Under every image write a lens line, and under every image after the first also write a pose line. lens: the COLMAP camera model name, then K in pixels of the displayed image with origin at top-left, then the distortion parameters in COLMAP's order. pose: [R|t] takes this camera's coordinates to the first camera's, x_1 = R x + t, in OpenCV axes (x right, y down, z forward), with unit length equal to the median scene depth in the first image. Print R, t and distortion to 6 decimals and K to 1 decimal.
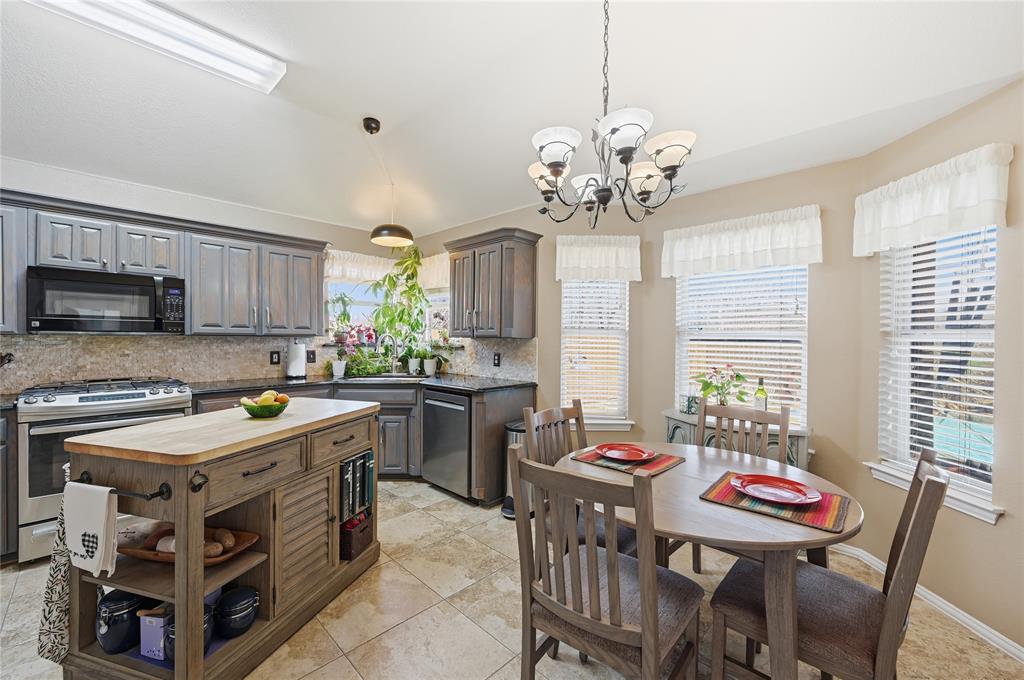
lens RADIAL K [[402.4, 0, 509.7], [0, 402.4, 340.2], [0, 0, 1]] dist [0.000982, -0.000392]
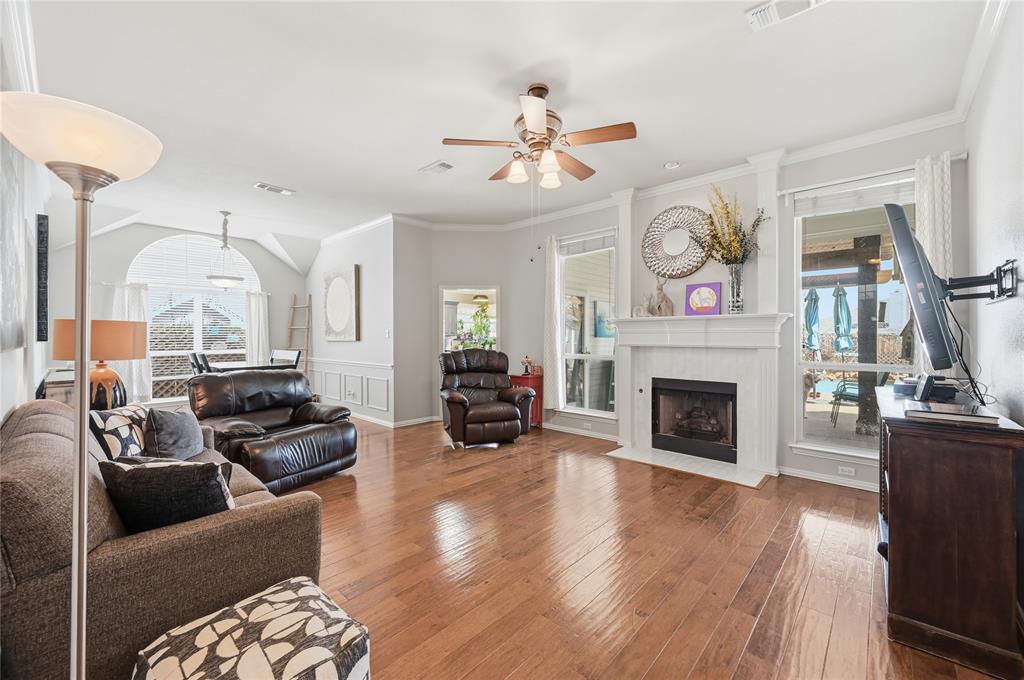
lens RADIAL K [[402.4, 0, 515.6], [0, 402.4, 337.5], [0, 0, 1]] dist [0.000982, -0.000392]
pose [[0.998999, -0.012617, 0.042924, -0.213404], [0.012926, 0.999892, -0.006935, 0.027812], [-0.042831, 0.007483, 0.999054, -1.977687]]
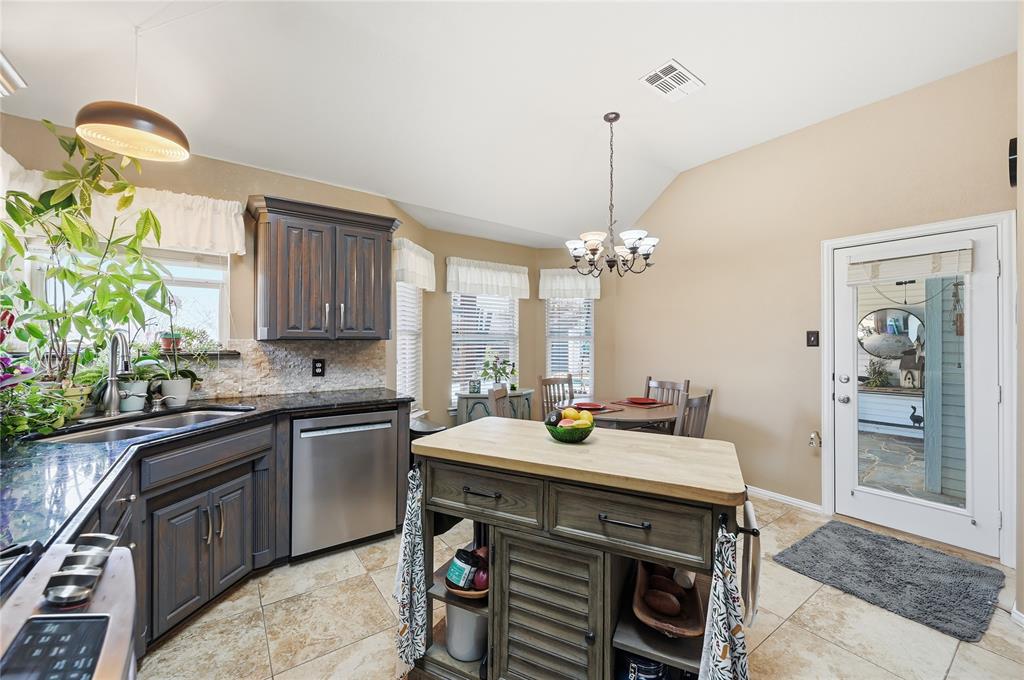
lens RADIAL K [[402.4, 0, 510.4], [0, 402.4, 338.3], [0, 0, 1]] dist [0.000982, -0.000392]
pose [[0.182977, -0.006178, 0.983098, -0.825407], [-0.000471, 0.999980, 0.006372, -0.015889], [-0.983117, -0.001629, 0.182971, 0.557224]]
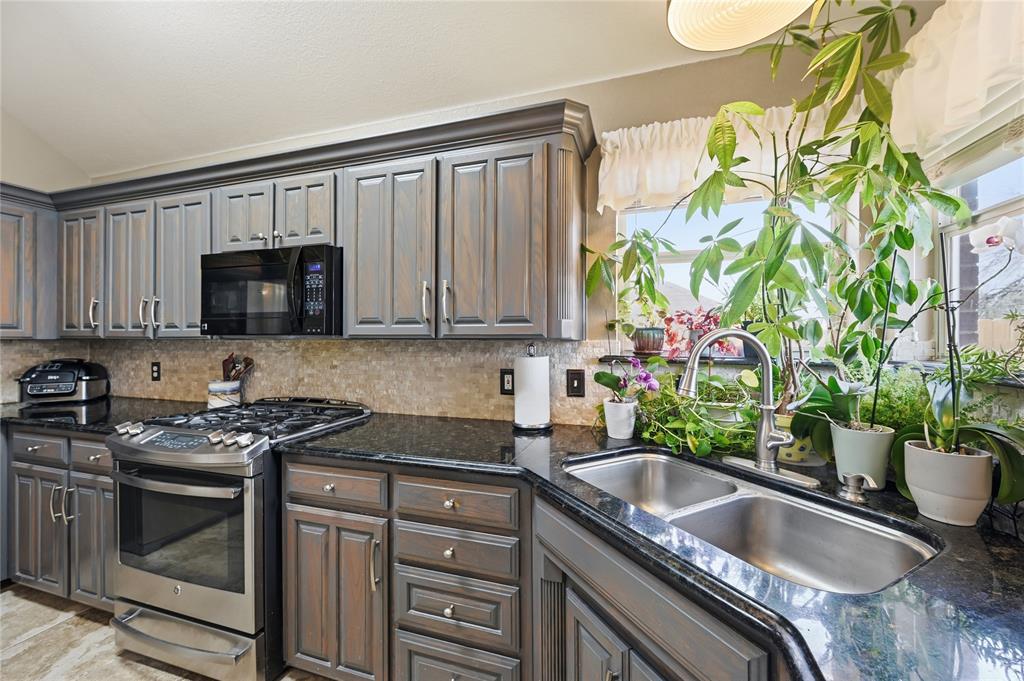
lens RADIAL K [[402.4, 0, 521.8], [0, 402.4, 337.2], [0, 0, 1]] dist [0.000982, -0.000392]
pose [[0.447400, -0.008609, -0.894293, -0.135635], [-0.001161, 0.999947, -0.010207, -0.008655], [0.894333, 0.005605, 0.447366, 0.884481]]
